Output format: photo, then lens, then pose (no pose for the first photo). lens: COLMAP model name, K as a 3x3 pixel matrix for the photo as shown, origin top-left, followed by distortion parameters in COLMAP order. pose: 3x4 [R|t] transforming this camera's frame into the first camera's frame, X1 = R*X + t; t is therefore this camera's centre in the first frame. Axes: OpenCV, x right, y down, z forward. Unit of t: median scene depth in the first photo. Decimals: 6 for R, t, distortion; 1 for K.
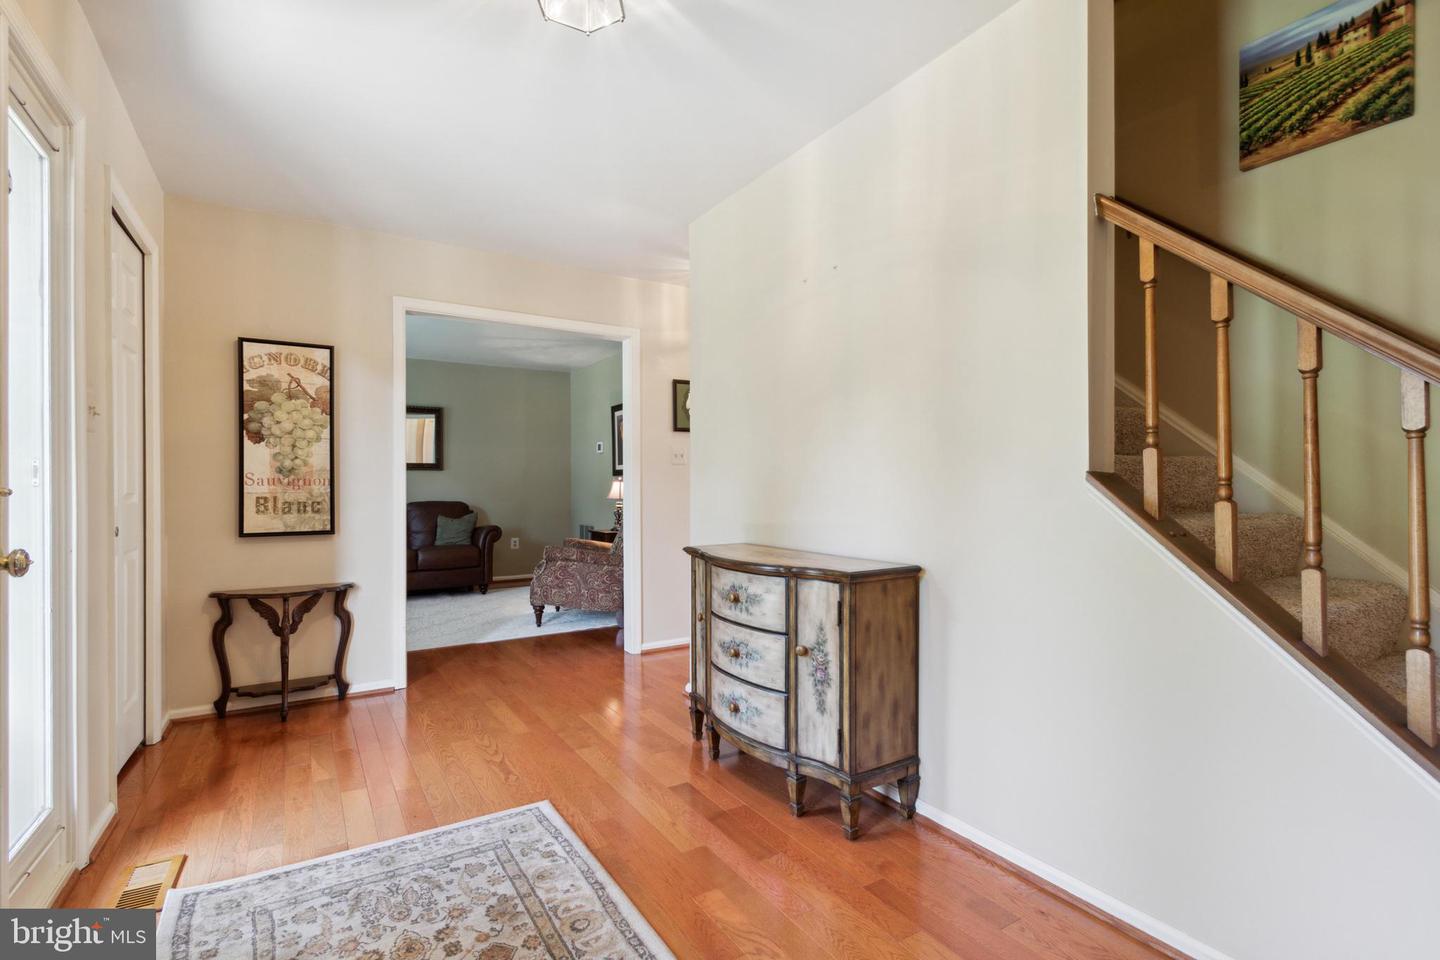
lens RADIAL K [[666.5, 0, 719.1], [0, 666.5, 484.9], [0, 0, 1]] dist [0.003888, -0.000075]
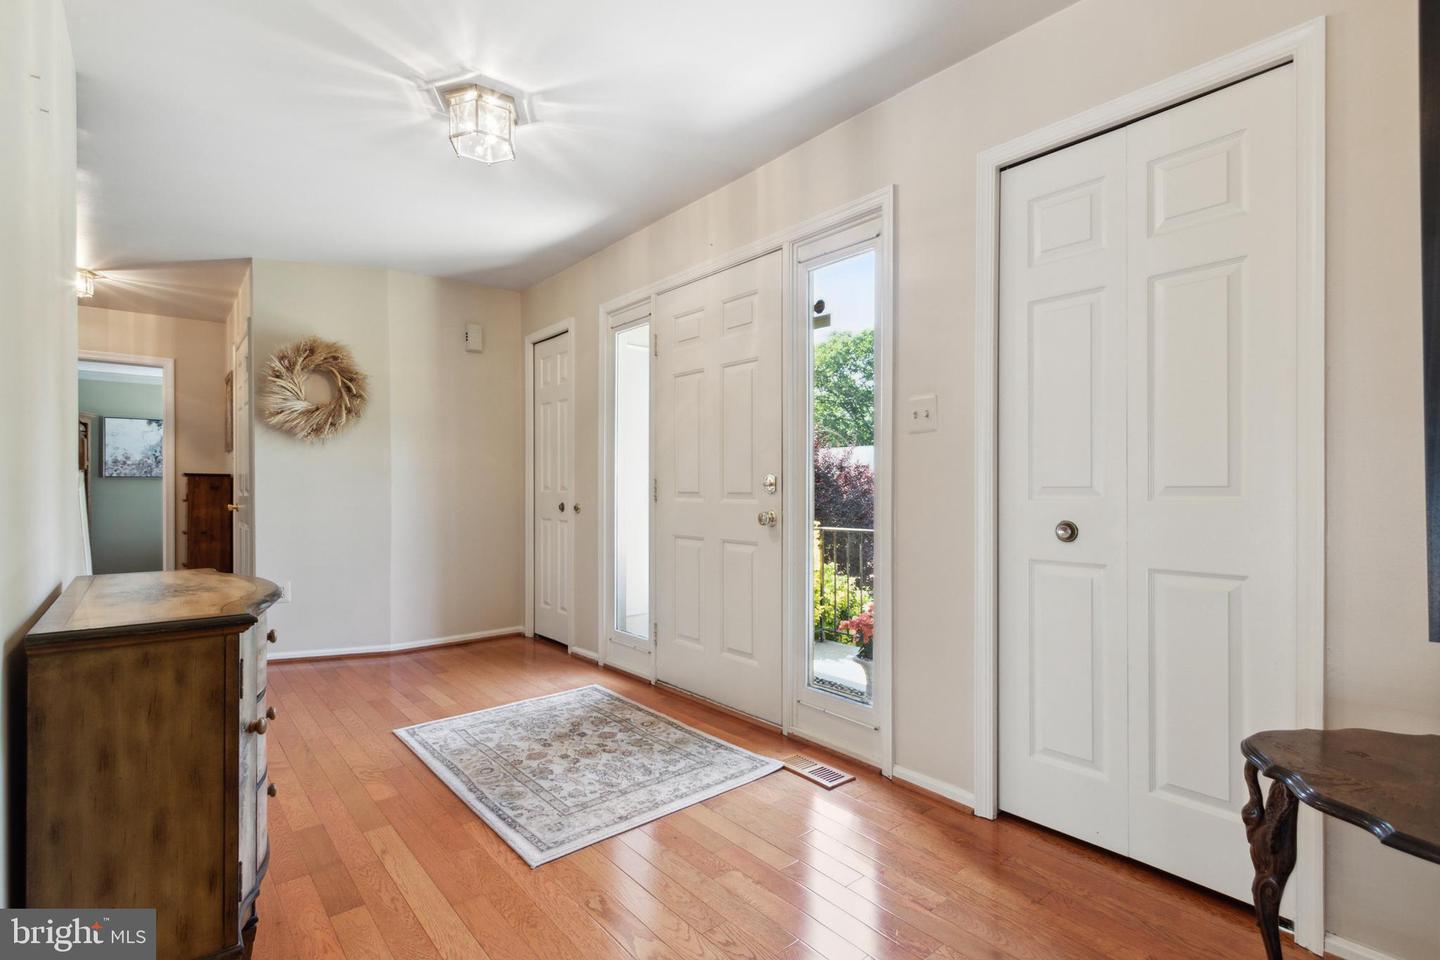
lens RADIAL K [[666.5, 0, 721.2], [0, 666.5, 483.3], [0, 0, 1]] dist [0.003888, -0.000075]
pose [[-0.988442, 0.009493, -0.151305, -0.441943], [0.010585, 0.999923, -0.006411, 0.008829], [0.151232, -0.007938, -0.988466, 2.235831]]
